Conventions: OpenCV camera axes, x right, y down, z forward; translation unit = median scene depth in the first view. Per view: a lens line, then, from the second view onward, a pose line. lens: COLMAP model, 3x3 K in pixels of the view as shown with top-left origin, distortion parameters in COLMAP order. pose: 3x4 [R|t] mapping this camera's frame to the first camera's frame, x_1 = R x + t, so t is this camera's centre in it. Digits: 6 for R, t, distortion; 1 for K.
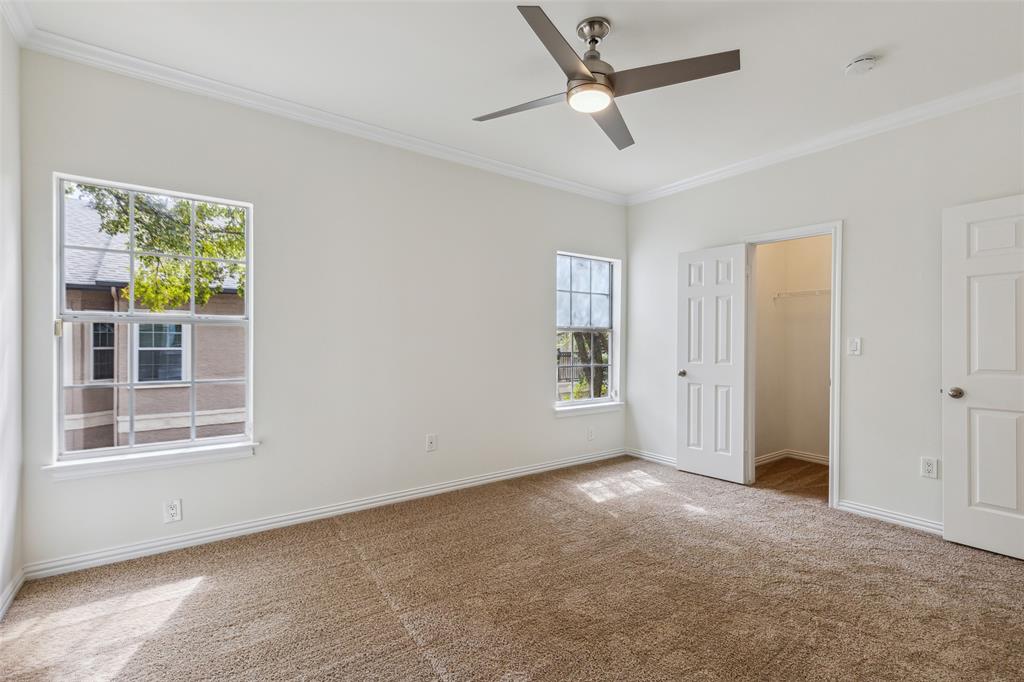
lens RADIAL K [[468.1, 0, 515.5], [0, 468.1, 336.8], [0, 0, 1]] dist [0.000941, -0.000361]
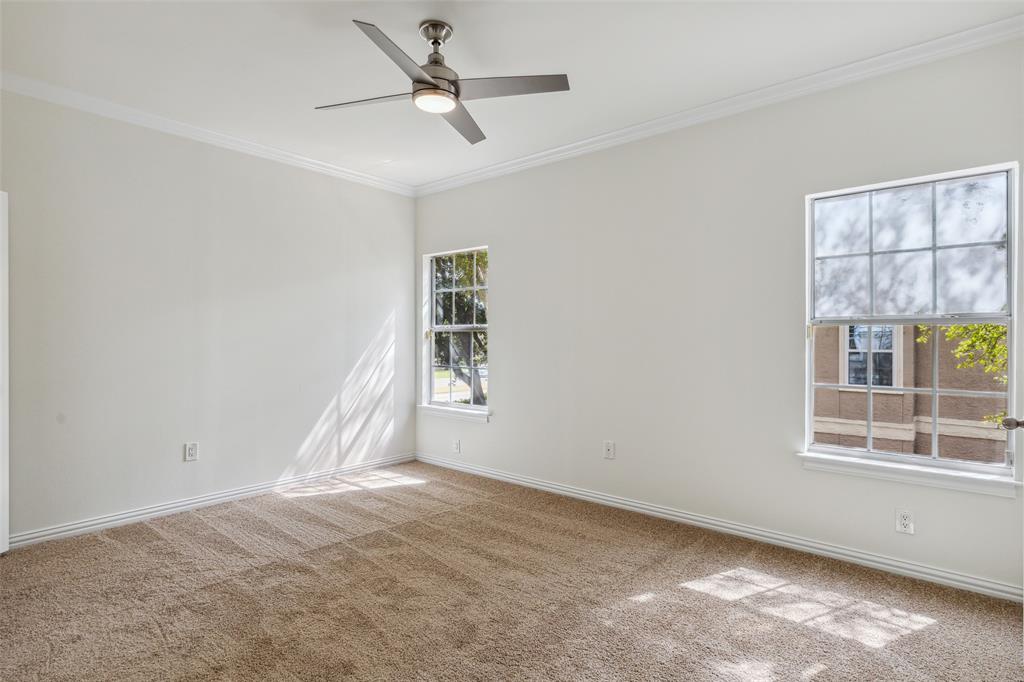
lens RADIAL K [[518.8, 0, 514.7], [0, 518.8, 340.2], [0, 0, 1]] dist [-0.019180, 0.000200]
pose [[0.228102, -0.003111, -0.973632, 0.718053], [0.004962, 0.999986, -0.002032, 0.007268], [0.973625, -0.004367, 0.228114, 0.524798]]
